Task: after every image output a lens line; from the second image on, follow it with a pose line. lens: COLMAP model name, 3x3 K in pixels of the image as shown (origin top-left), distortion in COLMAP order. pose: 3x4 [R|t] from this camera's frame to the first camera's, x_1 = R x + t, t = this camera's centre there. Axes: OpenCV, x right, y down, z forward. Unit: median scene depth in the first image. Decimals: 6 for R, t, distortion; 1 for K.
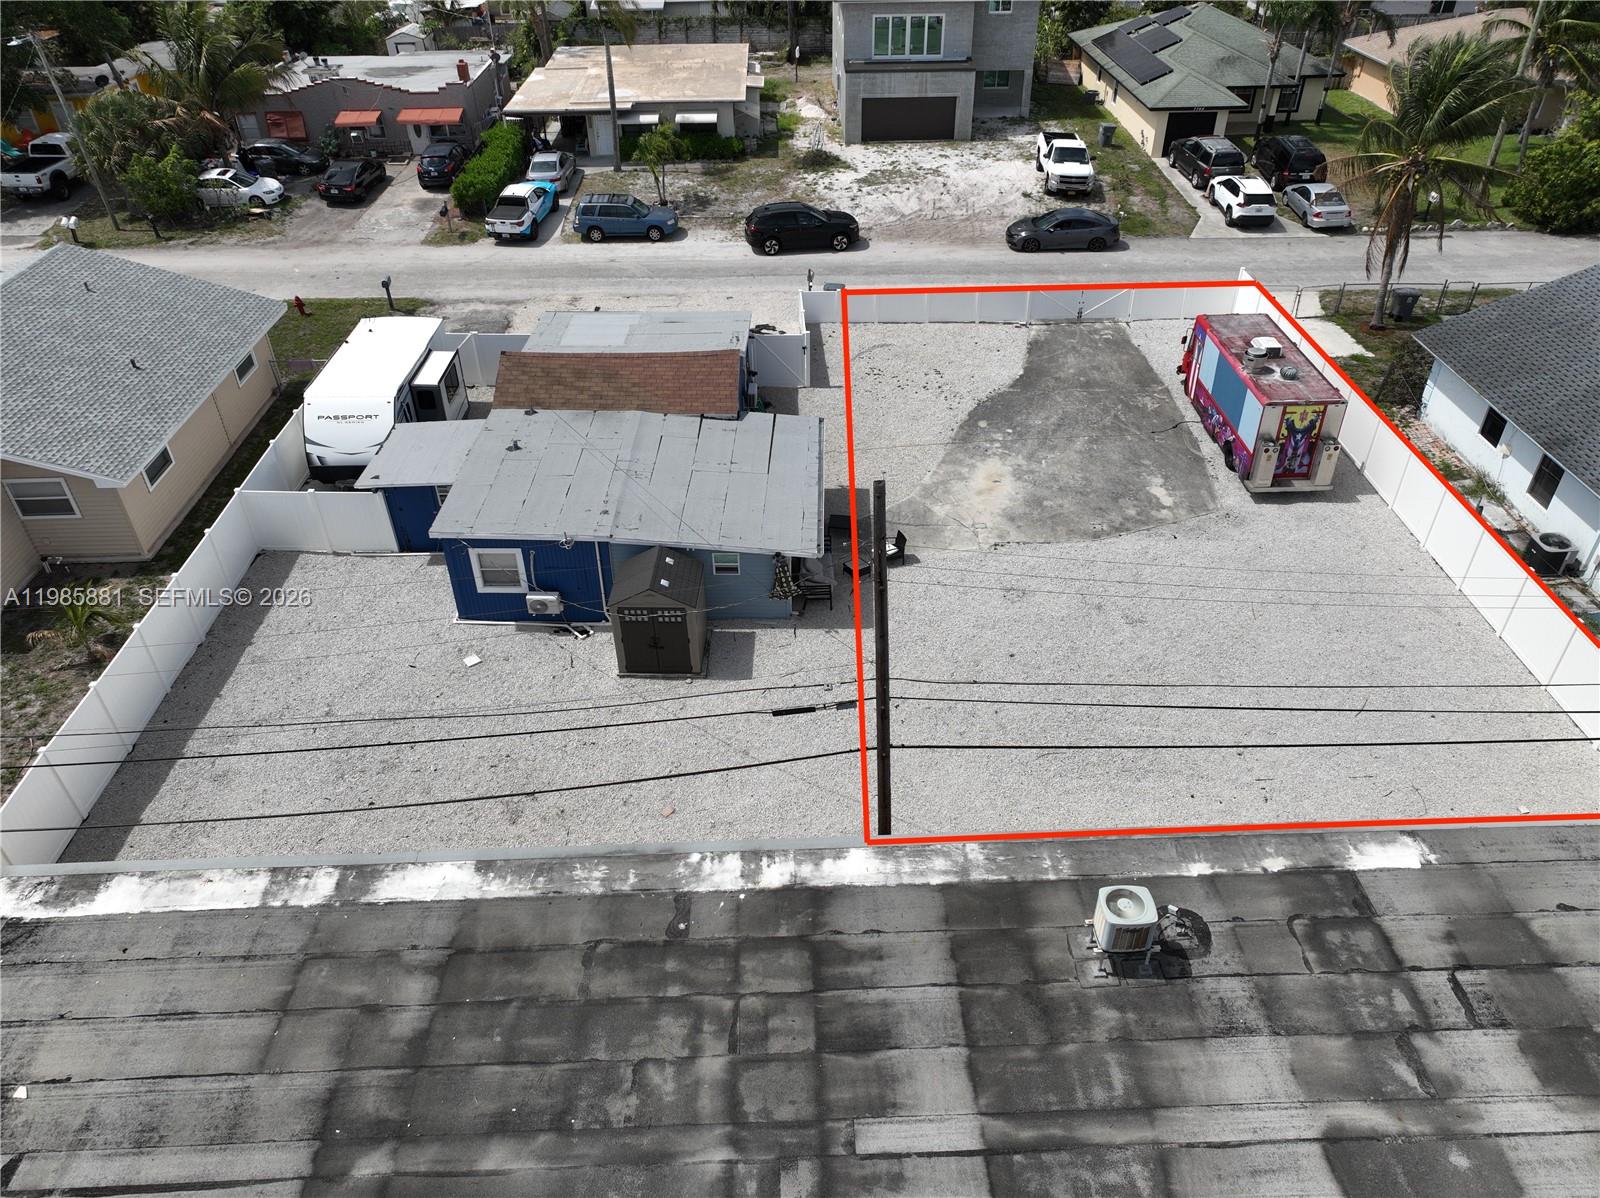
lens RADIAL K [[1124.6, 0, 803.9], [0, 1124.6, 599.1], [0, 0, 1]] dist [-0.003818, 0.018882]
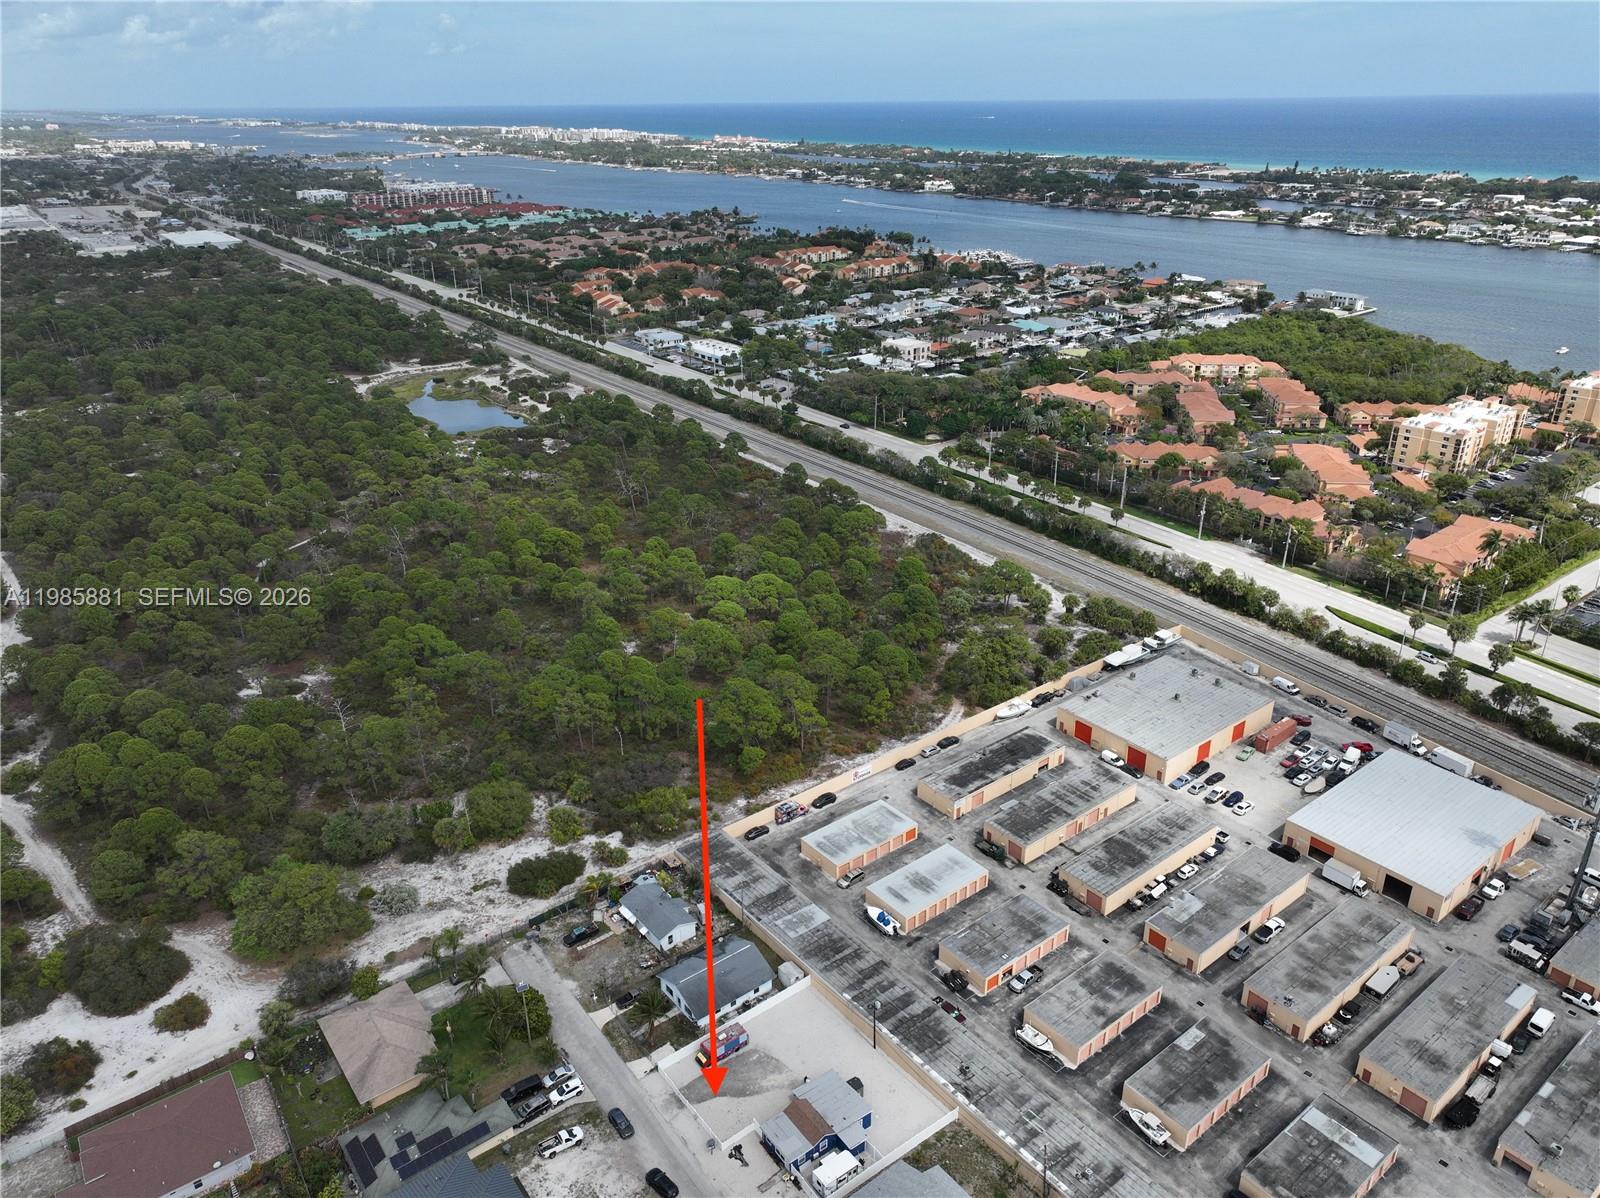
lens RADIAL K [[1124.6, 0, 802.6], [0, 1124.6, 602.1], [0, 0, 1]] dist [-0.003818, 0.018882]
pose [[-0.593304, -0.317023, 0.739924, -2.894394], [0.490907, 0.585982, 0.644698, -4.449995], [-0.637967, 0.745735, -0.192037, 0.336272]]
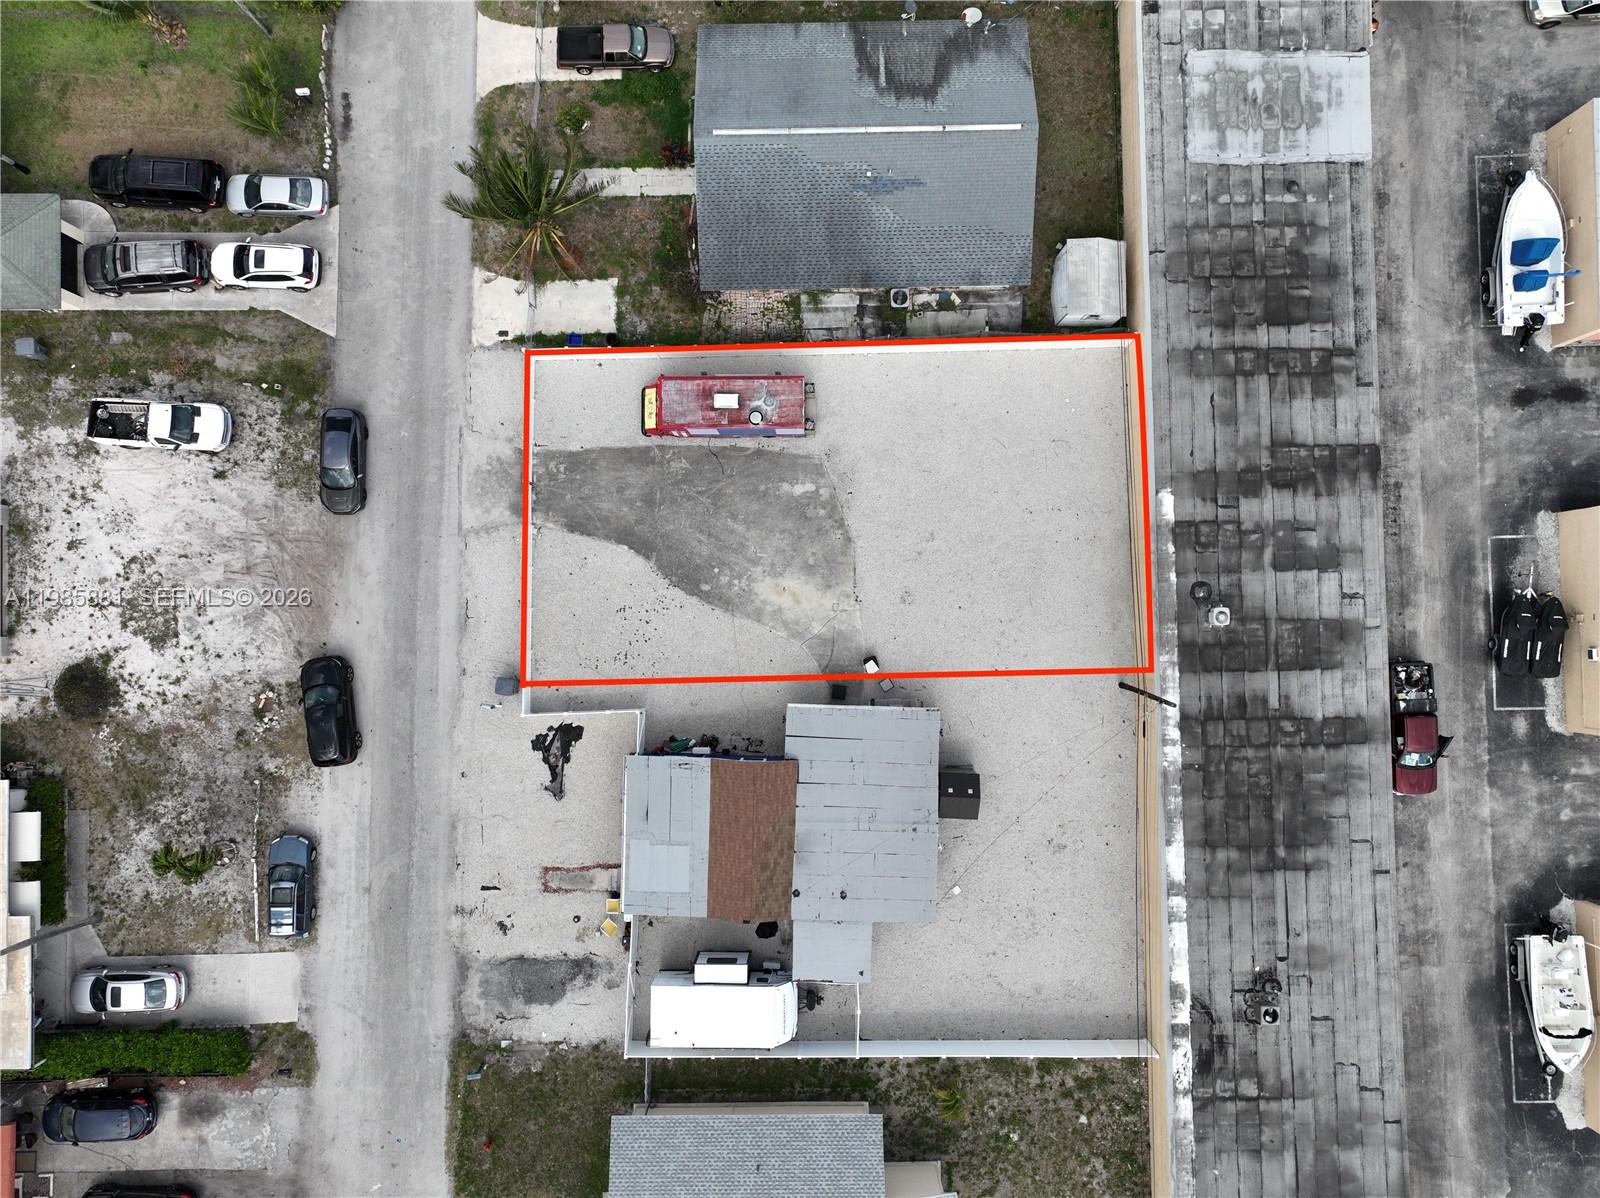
lens RADIAL K [[1124.6, 0, 807.2], [0, 1124.6, 598.2], [0, 0, 1]] dist [-0.003818, 0.018882]
pose [[0.011549, -0.999272, 0.036351, 0.107500], [0.602002, 0.035975, 0.797684, -1.382467], [-0.798411, 0.012671, 0.601980, 0.040655]]
